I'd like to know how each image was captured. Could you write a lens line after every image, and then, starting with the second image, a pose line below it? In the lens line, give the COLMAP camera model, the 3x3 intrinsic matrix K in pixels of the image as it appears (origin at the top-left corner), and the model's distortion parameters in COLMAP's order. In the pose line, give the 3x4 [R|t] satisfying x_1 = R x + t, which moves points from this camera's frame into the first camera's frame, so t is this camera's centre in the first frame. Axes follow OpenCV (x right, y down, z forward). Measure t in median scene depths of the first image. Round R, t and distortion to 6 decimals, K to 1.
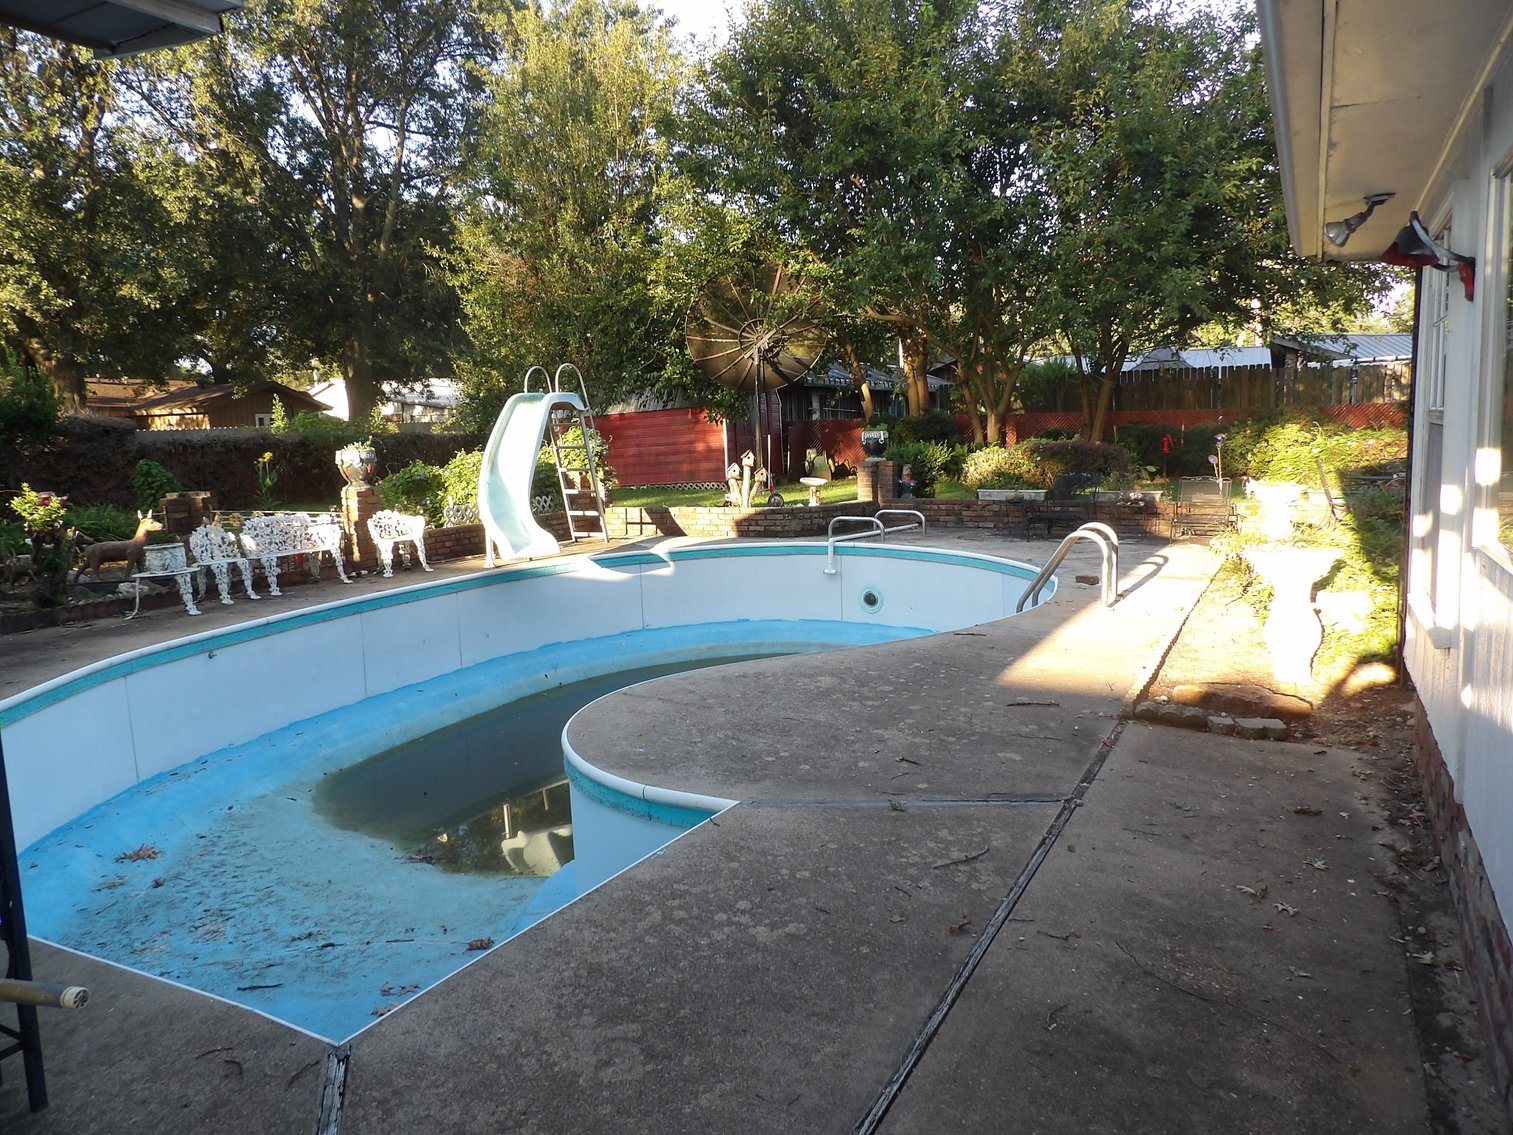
lens RADIAL K [[1081.5, 0, 757.4], [0, 1081.5, 565.3], [0, 0, 1]] dist [-0.033031, 0.037672]
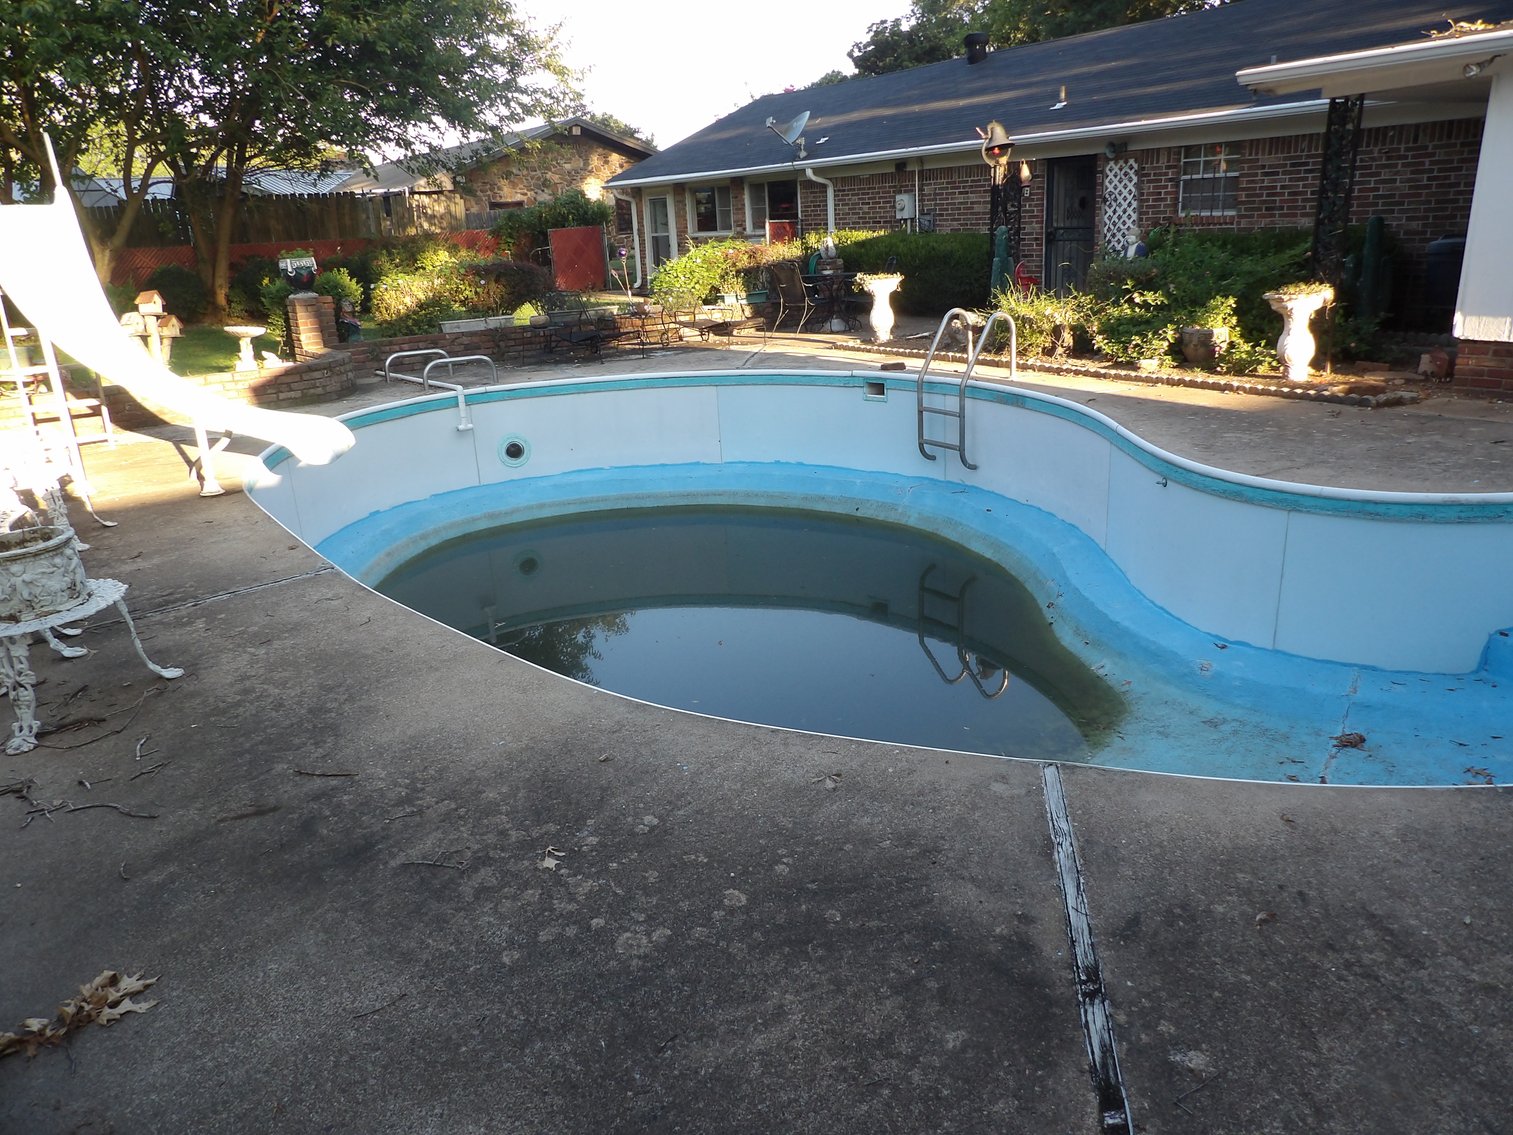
lens RADIAL K [[1081.5, 0, 761.4], [0, 1081.5, 565.8], [0, 0, 1]] dist [-0.033031, 0.037672]
pose [[0.464040, -0.265926, 0.844956, -1.389038], [0.149649, 0.963699, 0.221111, -0.101630], [-0.873082, 0.023842, 0.486990, 1.063504]]
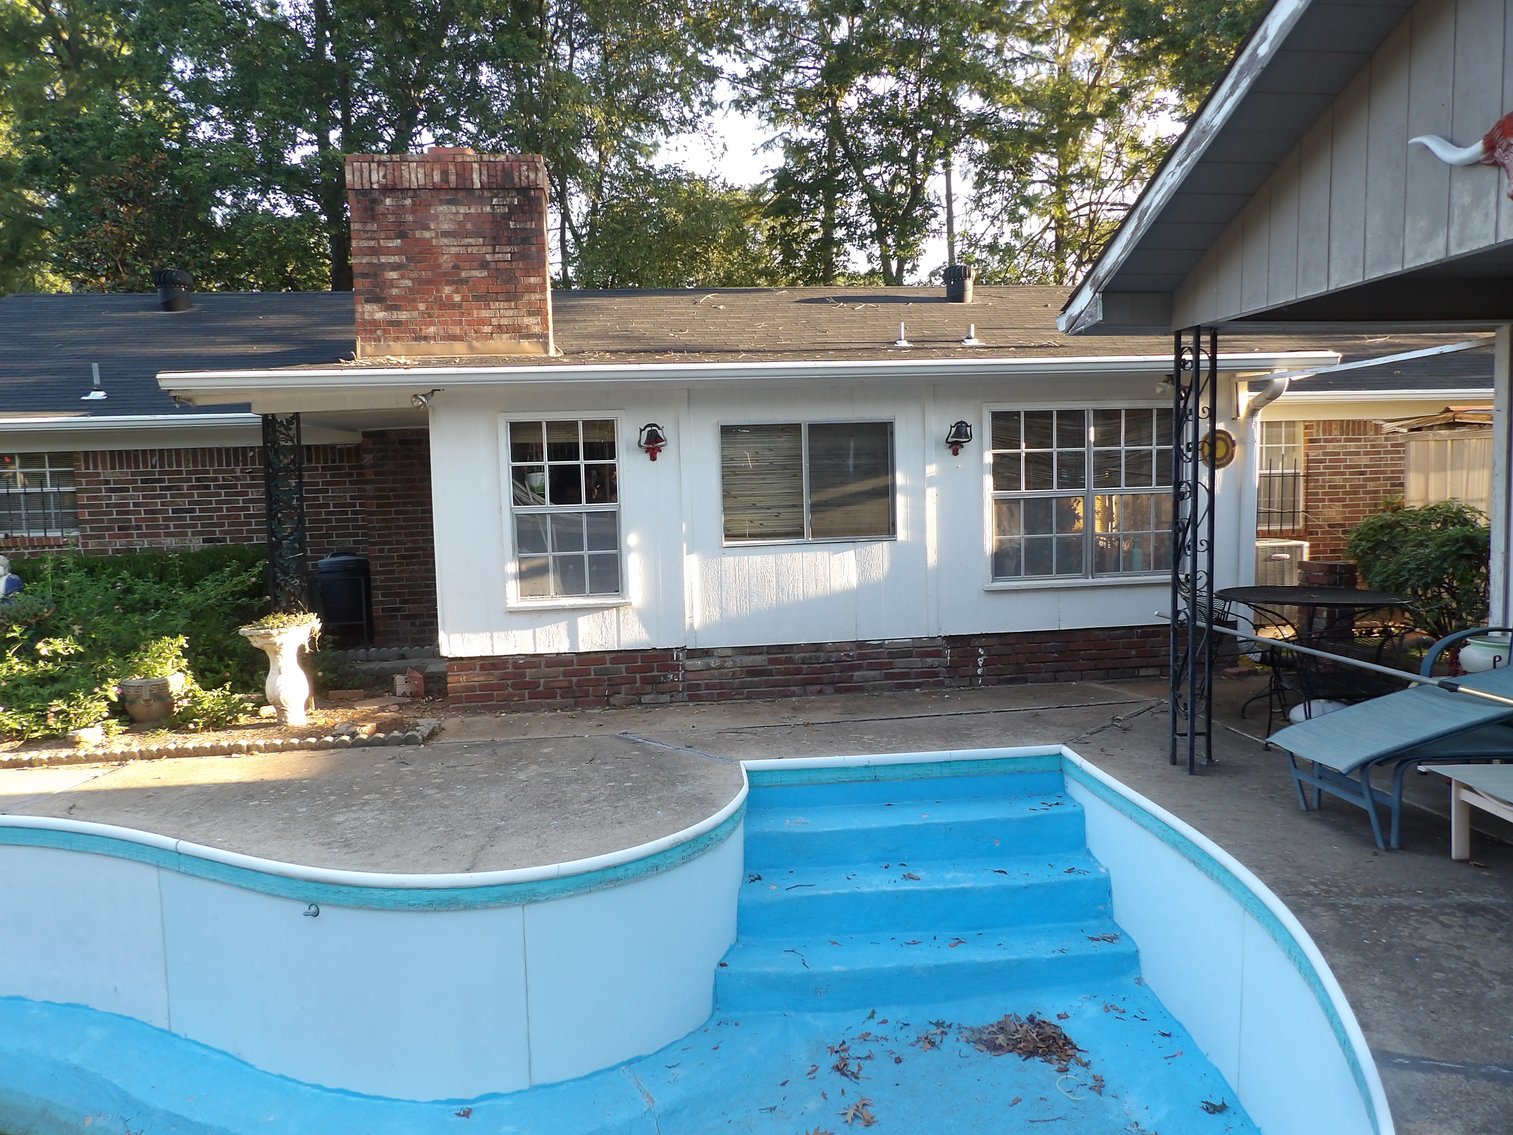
lens RADIAL K [[1081.5, 0, 755.7], [0, 1081.5, 565.7], [0, 0, 1]] dist [-0.033031, 0.037672]
pose [[-0.563294, -0.019410, 0.826029, -0.995206], [0.154148, 0.979703, 0.128139, -0.181146], [-0.811750, 0.199511, -0.548869, 1.402520]]
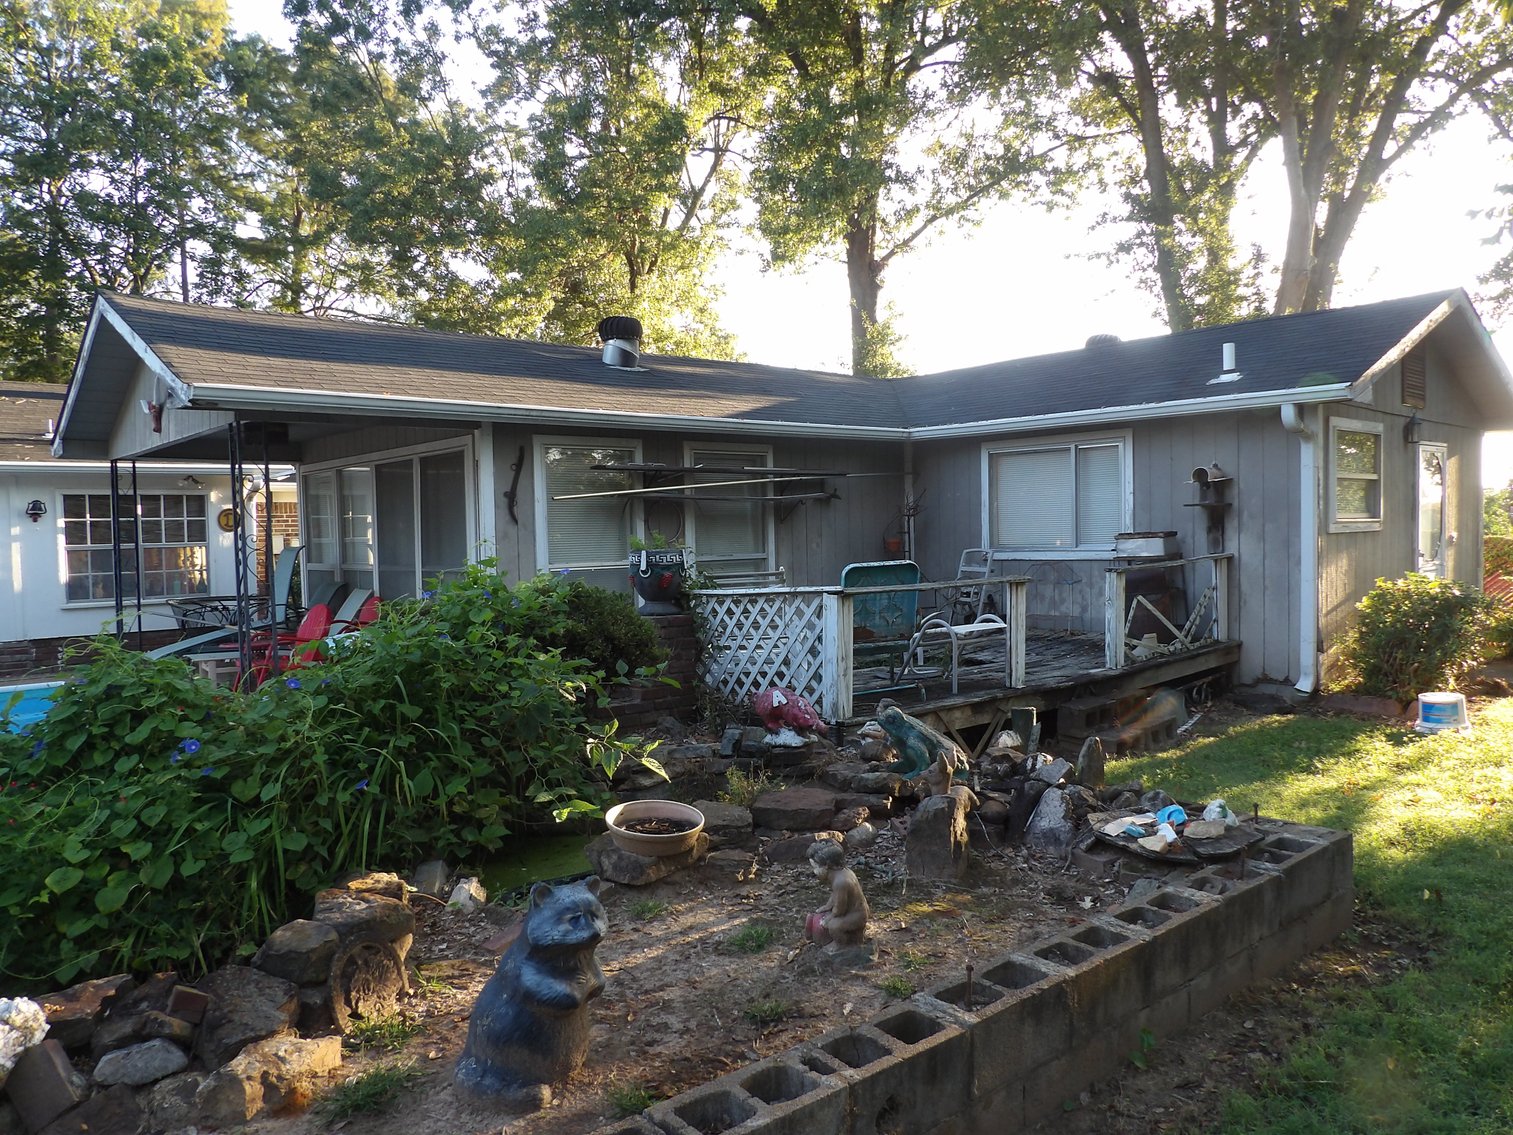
lens RADIAL K [[1081.5, 0, 756.4], [0, 1081.5, 565.3], [0, 0, 1]] dist [-0.033031, 0.037672]
pose [[-0.930814, 0.035756, 0.363740, -2.017917], [0.095003, 0.984665, 0.146320, -0.193156], [-0.352930, 0.170753, -0.919937, 1.843555]]
